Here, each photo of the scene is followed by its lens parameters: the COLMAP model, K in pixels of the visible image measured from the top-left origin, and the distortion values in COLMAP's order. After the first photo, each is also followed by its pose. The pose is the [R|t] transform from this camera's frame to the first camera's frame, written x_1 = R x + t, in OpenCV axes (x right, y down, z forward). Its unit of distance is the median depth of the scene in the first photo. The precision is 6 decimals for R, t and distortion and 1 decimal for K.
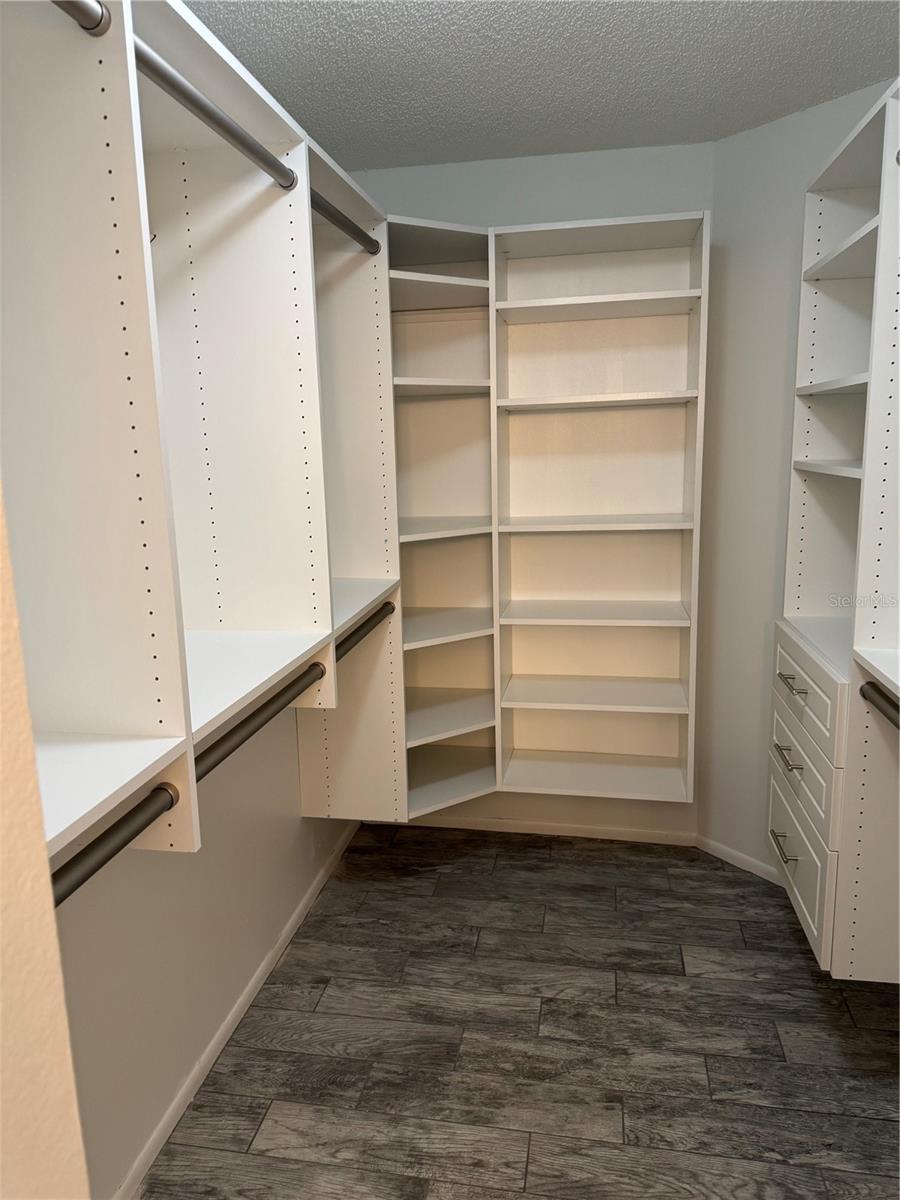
lens RADIAL K [[851.8, 0, 445.0], [0, 851.8, 599.1], [0, 0, 1]] dist [0.010993, -0.015487]
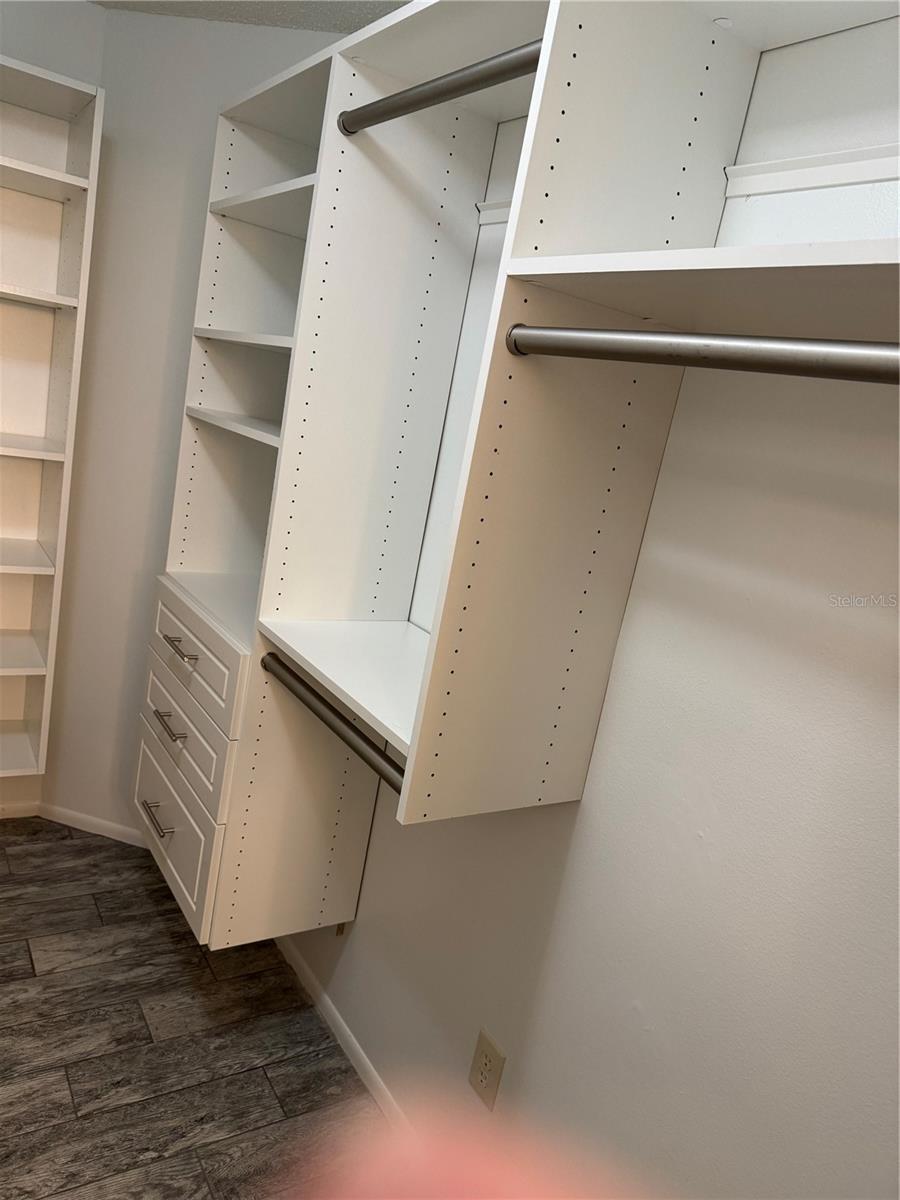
lens RADIAL K [[858.3, 0, 444.5], [0, 858.3, 587.6], [0, 0, 1]] dist [0.005777, -0.008152]
pose [[0.718835, 0.011730, 0.695082, -0.037338], [-0.071942, 0.995744, 0.057597, -0.040287], [-0.691449, -0.091408, 0.716619, 0.120808]]
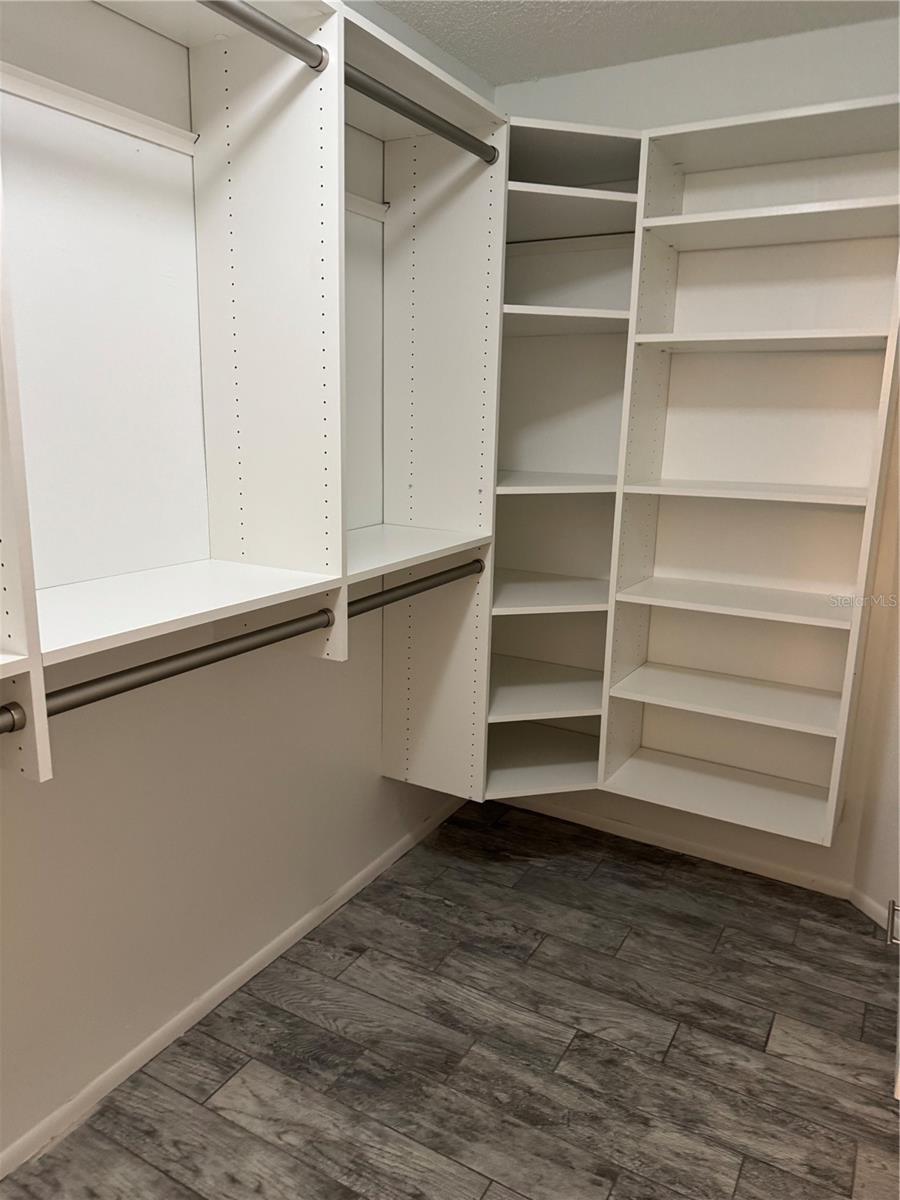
lens RADIAL K [[852.5, 0, 447.0], [0, 852.5, 602.0], [0, 0, 1]] dist [0.003881, -0.008560]
pose [[0.942415, 0.116665, -0.313437, 0.215190], [-0.104919, 0.993006, 0.054147, 0.002873], [0.317562, -0.018144, 0.948064, 0.150279]]
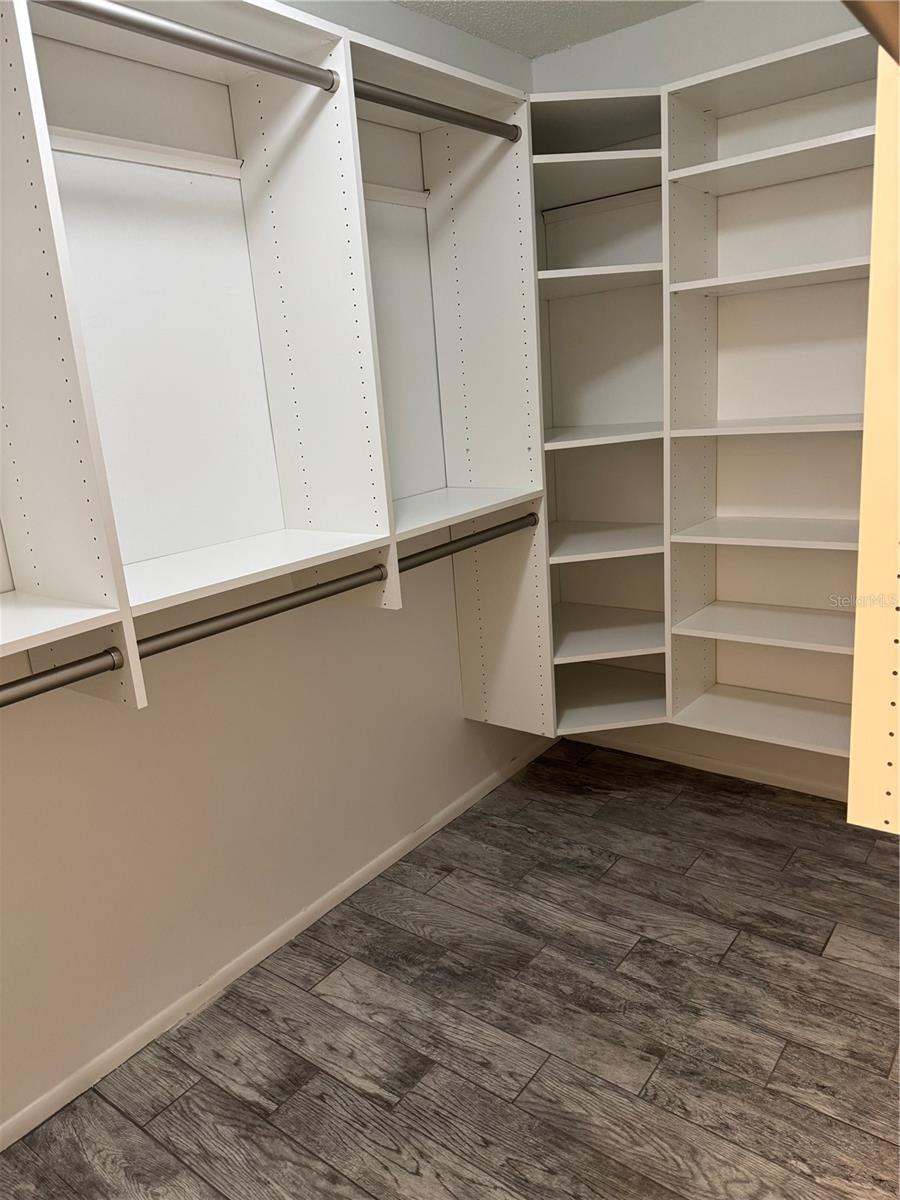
lens RADIAL K [[851.8, 0, 445.0], [0, 851.8, 599.1], [0, 0, 1]] dist [0.010993, -0.015487]
pose [[0.887341, 0.071515, -0.455535, 0.333823], [-0.029301, 0.994648, 0.099076, 0.009242], [0.460182, -0.074567, 0.884688, 0.096057]]
